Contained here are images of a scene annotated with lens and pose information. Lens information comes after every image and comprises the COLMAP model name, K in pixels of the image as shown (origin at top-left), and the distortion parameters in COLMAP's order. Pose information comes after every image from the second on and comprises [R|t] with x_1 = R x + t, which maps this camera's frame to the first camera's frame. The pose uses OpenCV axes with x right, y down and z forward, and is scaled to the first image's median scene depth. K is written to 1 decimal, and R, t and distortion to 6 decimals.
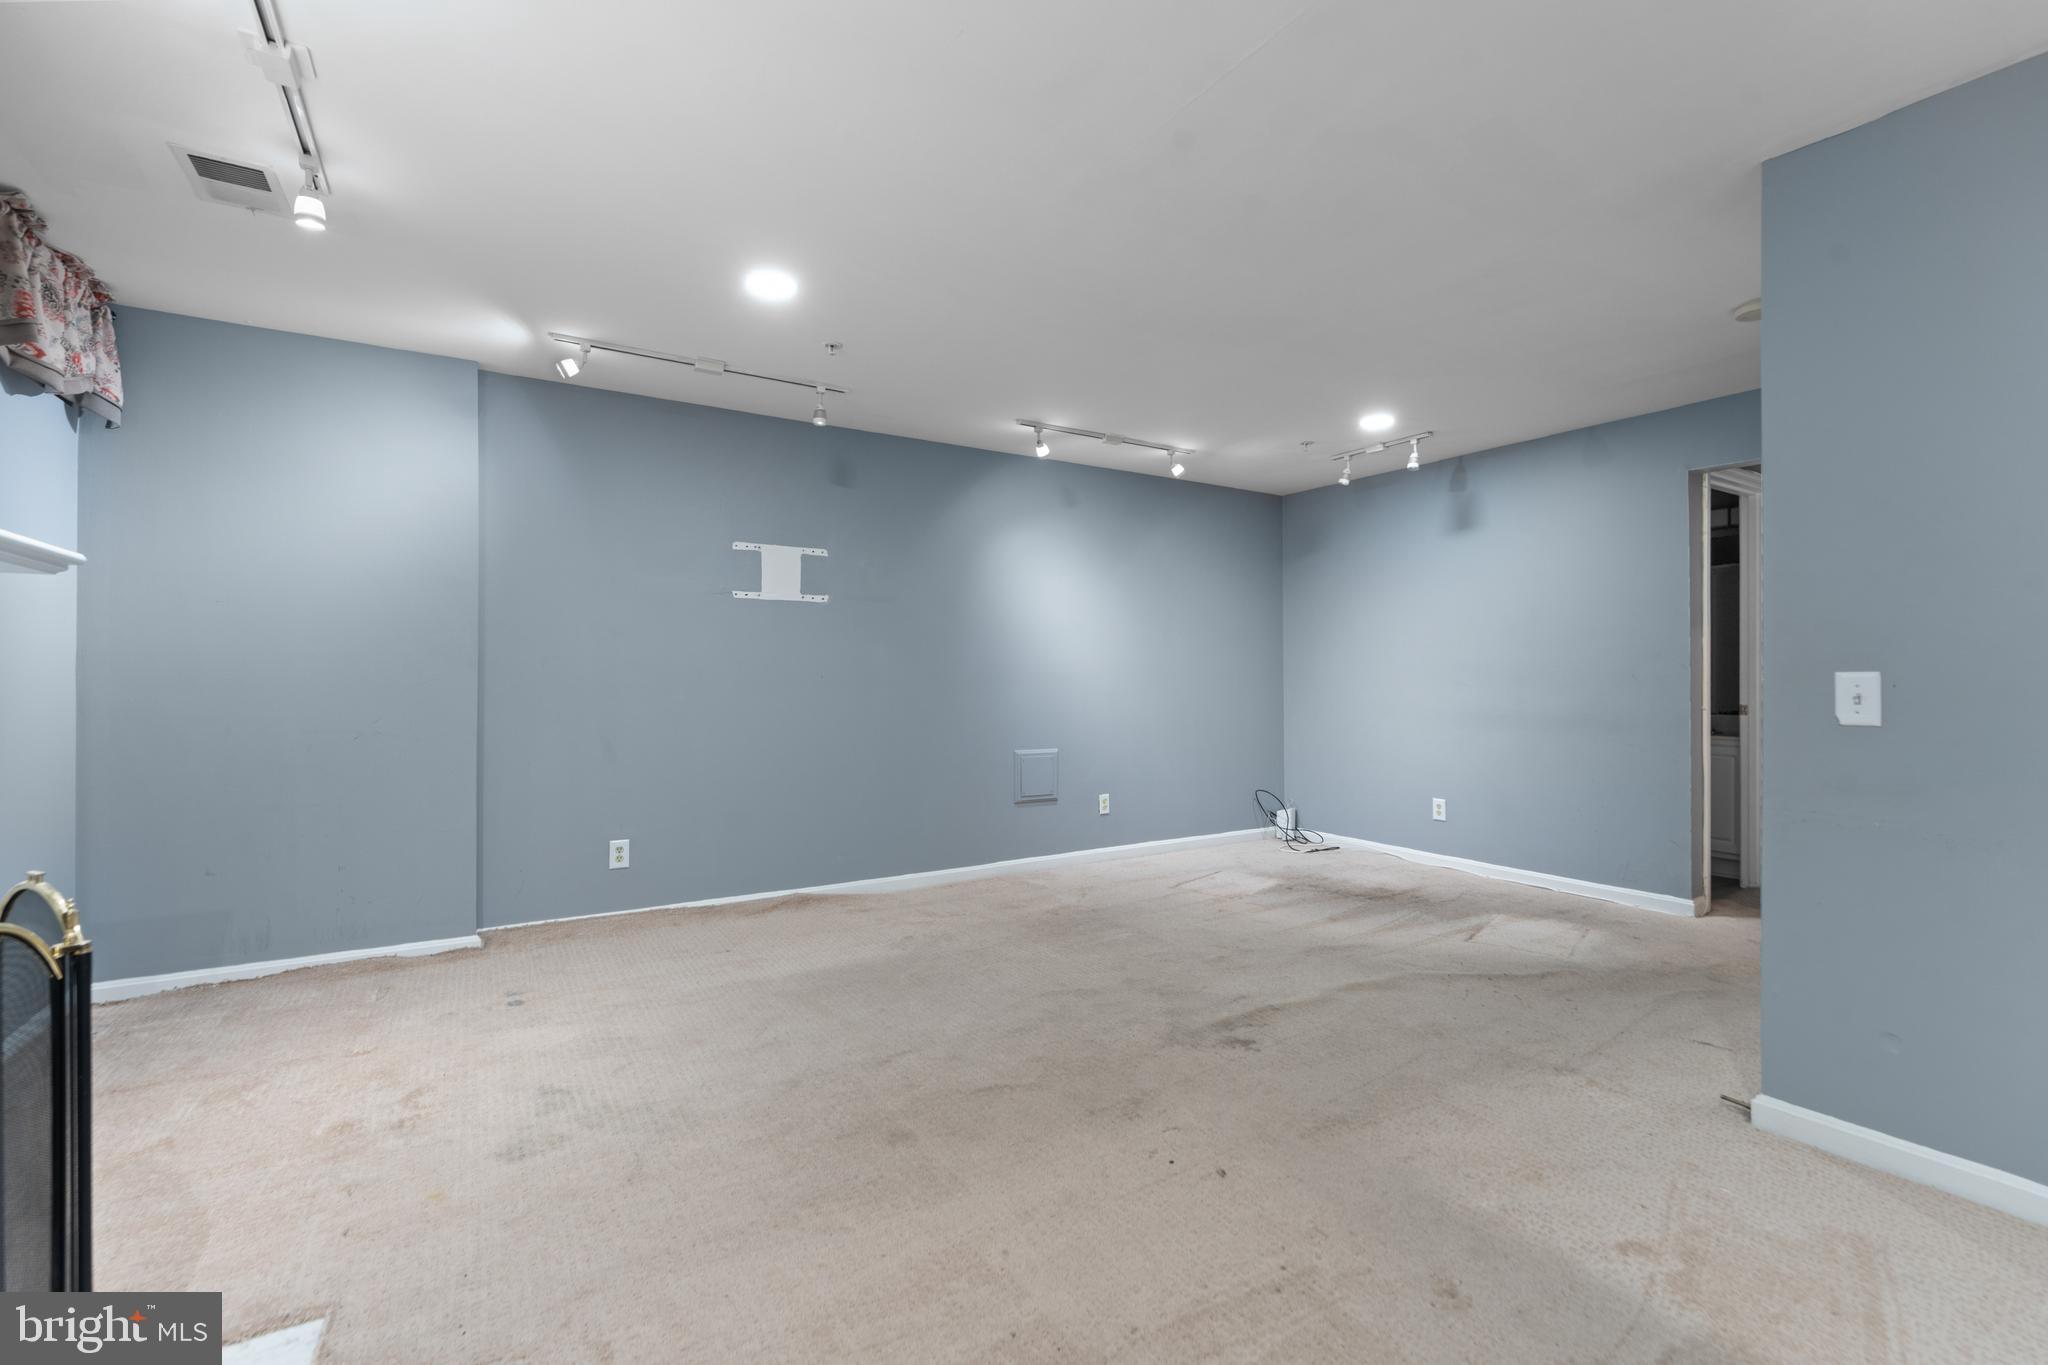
lens RADIAL K [[885.4, 0, 1031.8], [0, 885.4, 682.9], [0, 0, 1]] dist [0.002550, -0.000944]
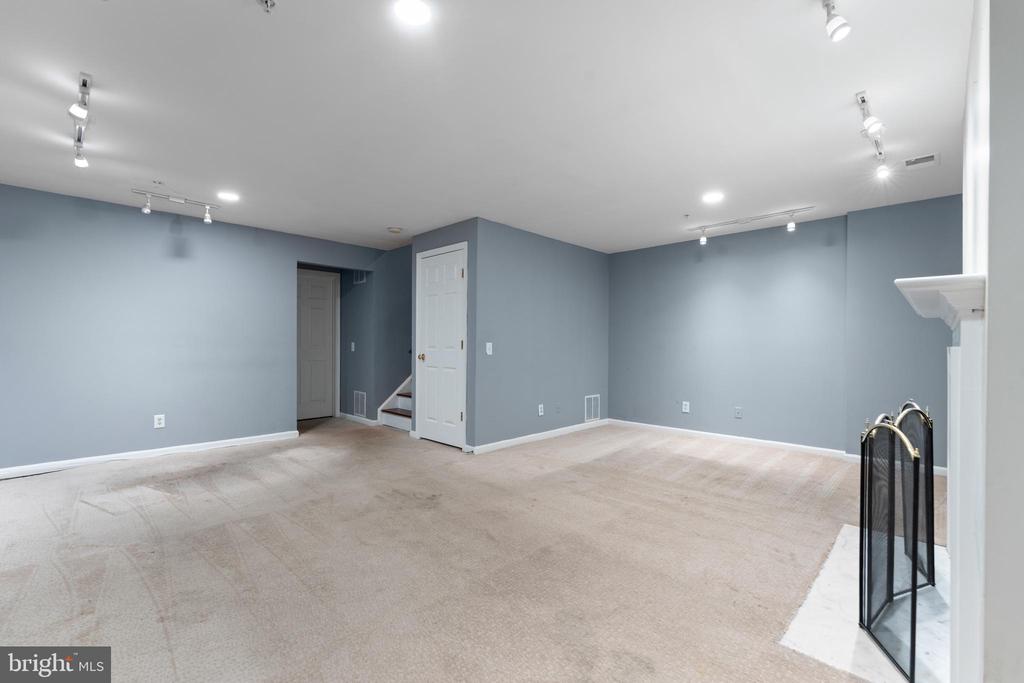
lens RADIAL K [[442.7, 0, 510.7], [0, 442.7, 341.7], [0, 0, 1]] dist [0.002550, -0.000944]
pose [[-0.235686, 0.005689, 0.971813, -0.701988], [-0.000989, 0.999981, -0.006094, -0.002305], [-0.971829, -0.002398, -0.235676, 0.782244]]
